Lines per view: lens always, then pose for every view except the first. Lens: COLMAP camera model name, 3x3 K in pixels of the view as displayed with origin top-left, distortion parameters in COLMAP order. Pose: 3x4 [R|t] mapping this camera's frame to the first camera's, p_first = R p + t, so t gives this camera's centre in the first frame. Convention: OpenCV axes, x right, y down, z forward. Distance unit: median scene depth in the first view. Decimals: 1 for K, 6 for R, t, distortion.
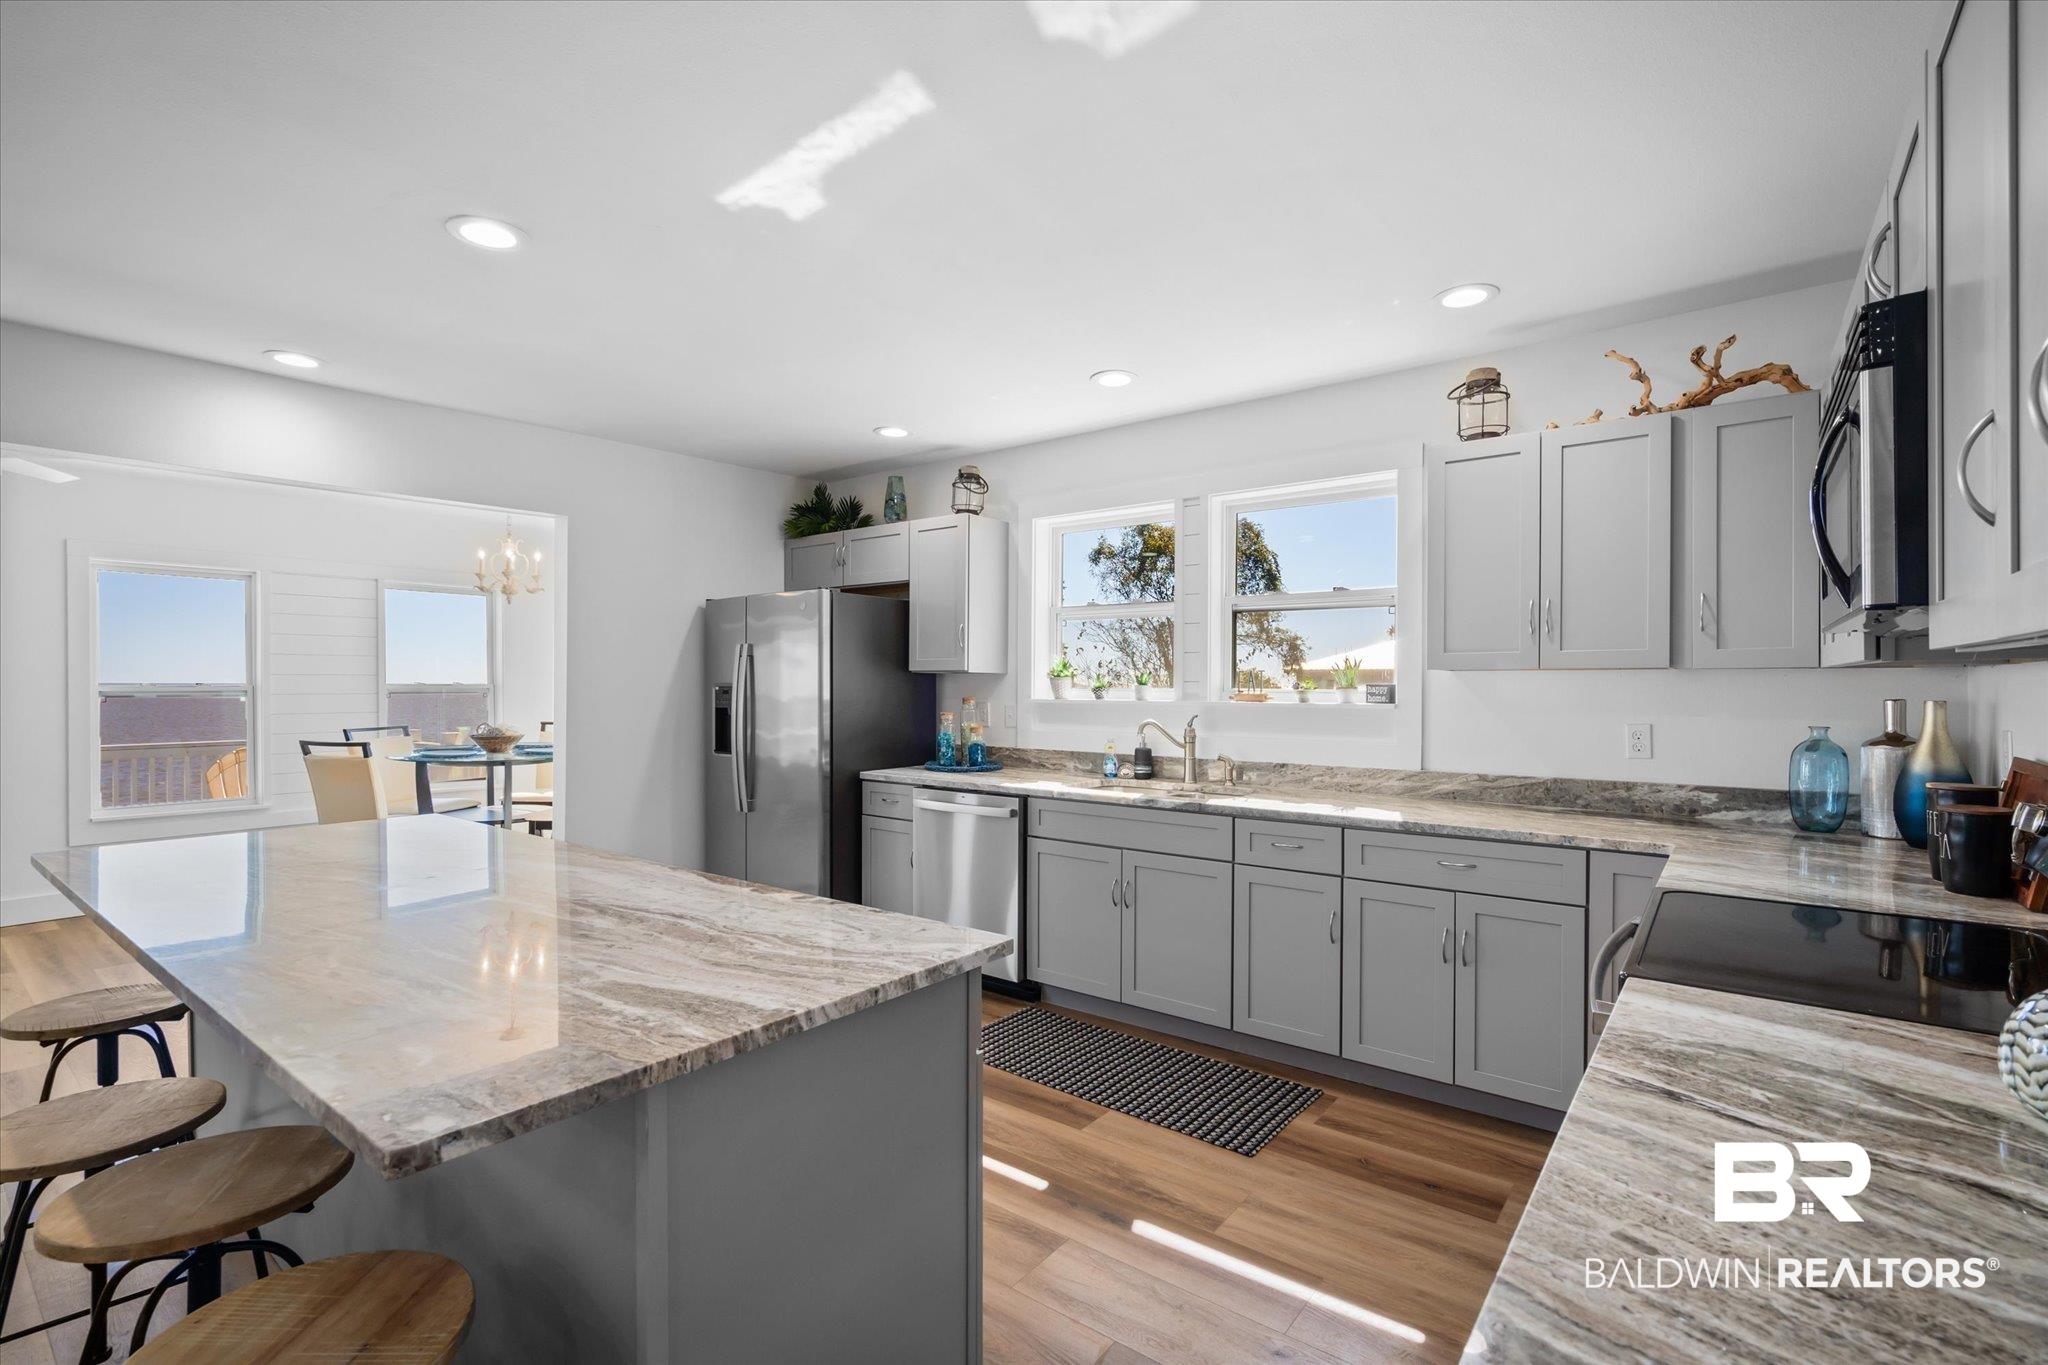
lens RADIAL K [[940.8, 0, 1010.3], [0, 940.8, 684.4], [0, 0, 1]] dist [0.000903, 0.000140]
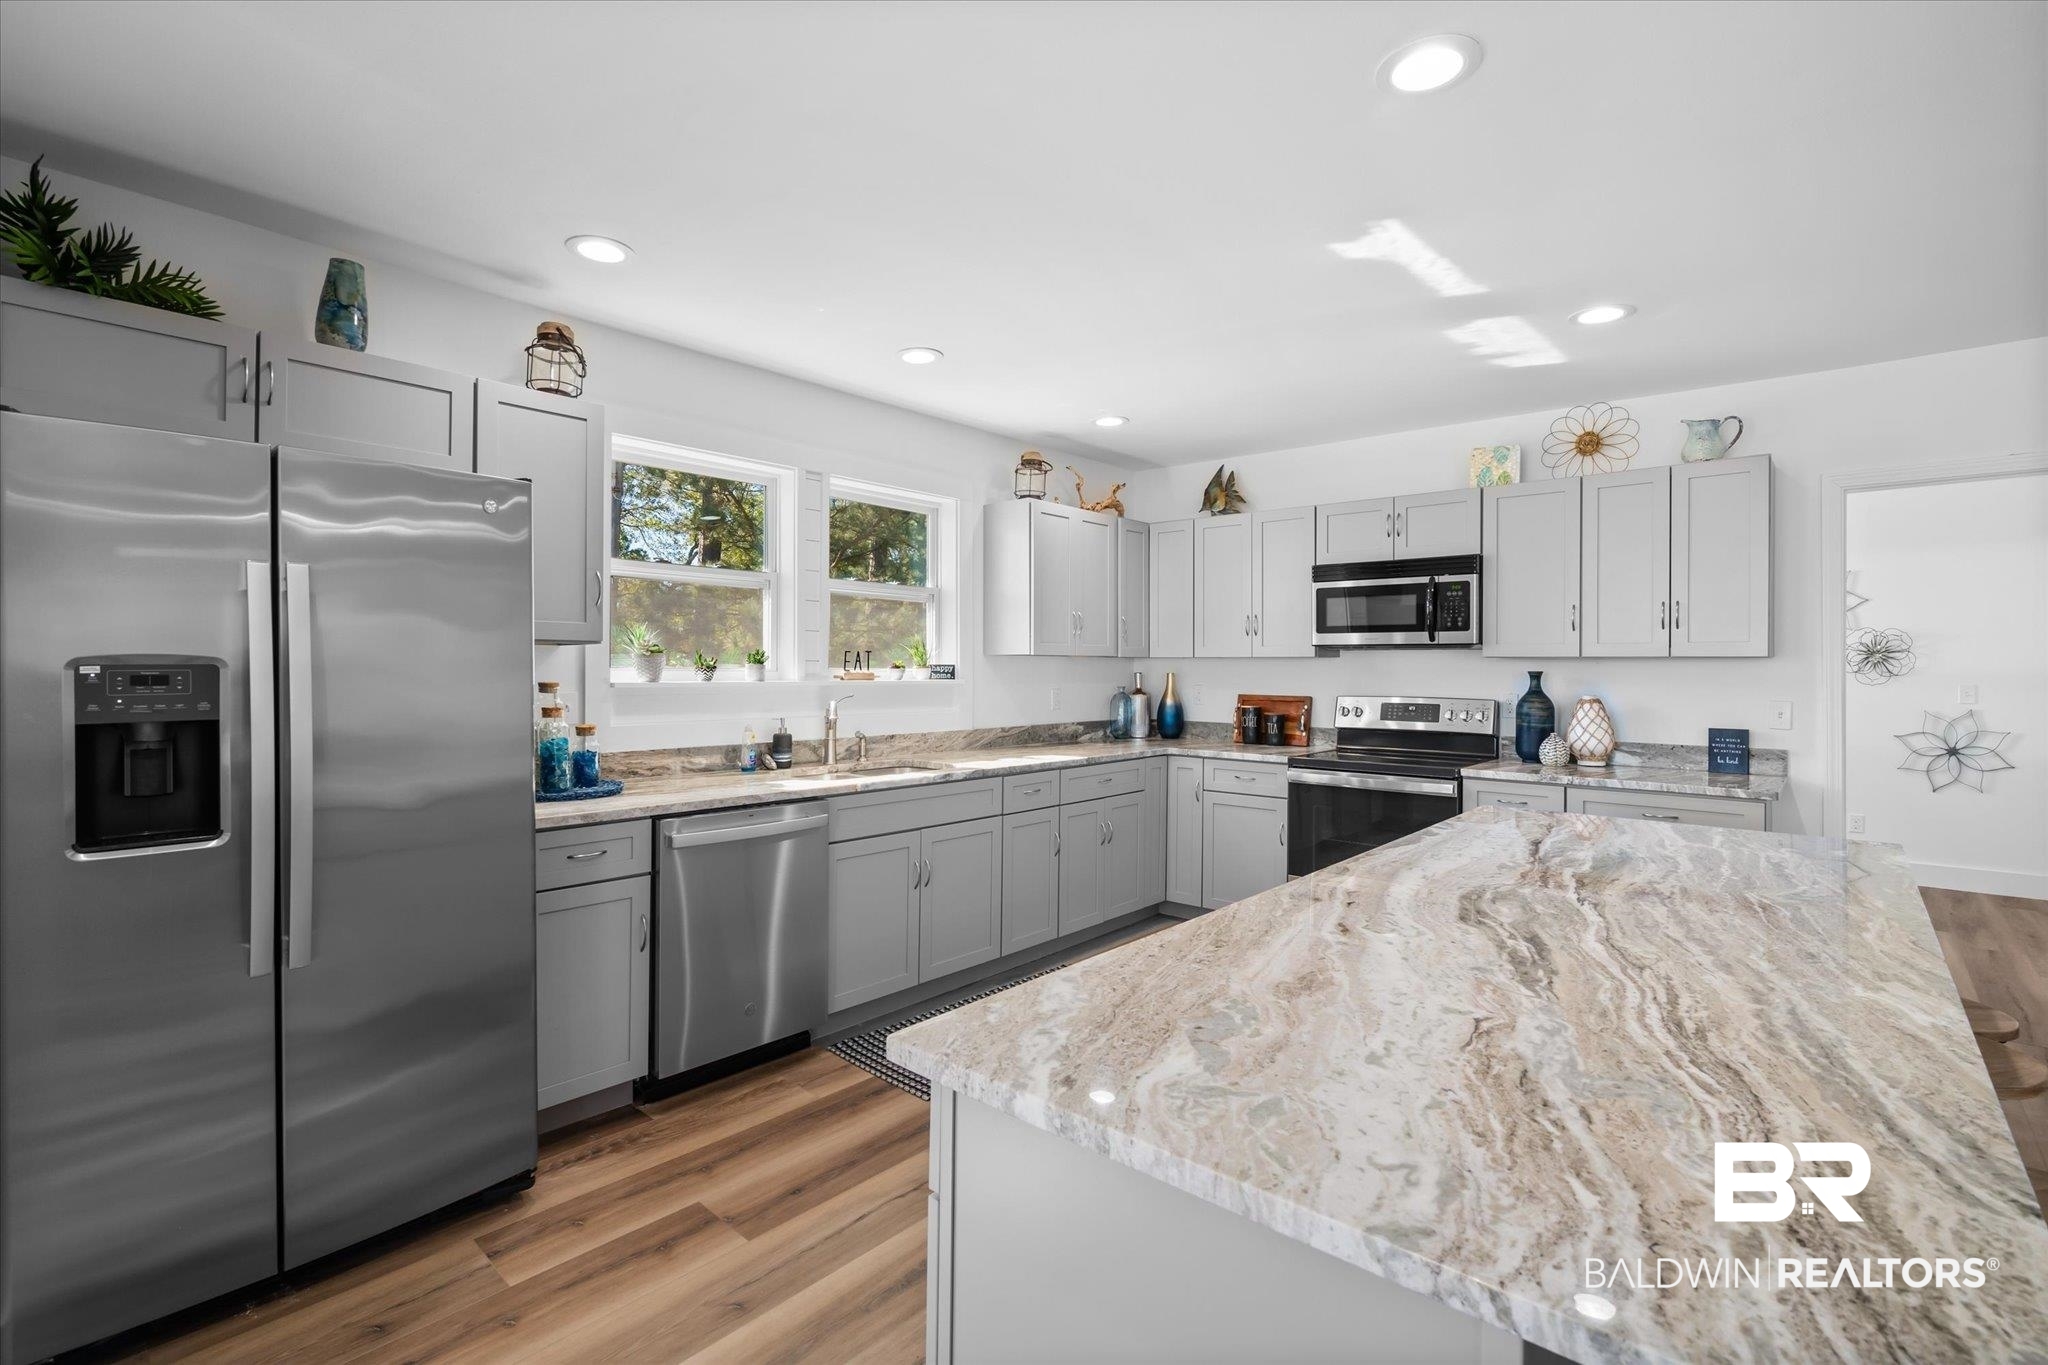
lens RADIAL K [[940.8, 0, 1009.2], [0, 940.8, 676.1], [0, 0, 1]] dist [0.000903, 0.000140]
pose [[0.052243, -0.010952, 0.998574, -0.881430], [-0.007685, 0.999906, 0.011369, -0.000198], [-0.998605, -0.008268, 0.052154, 0.856914]]
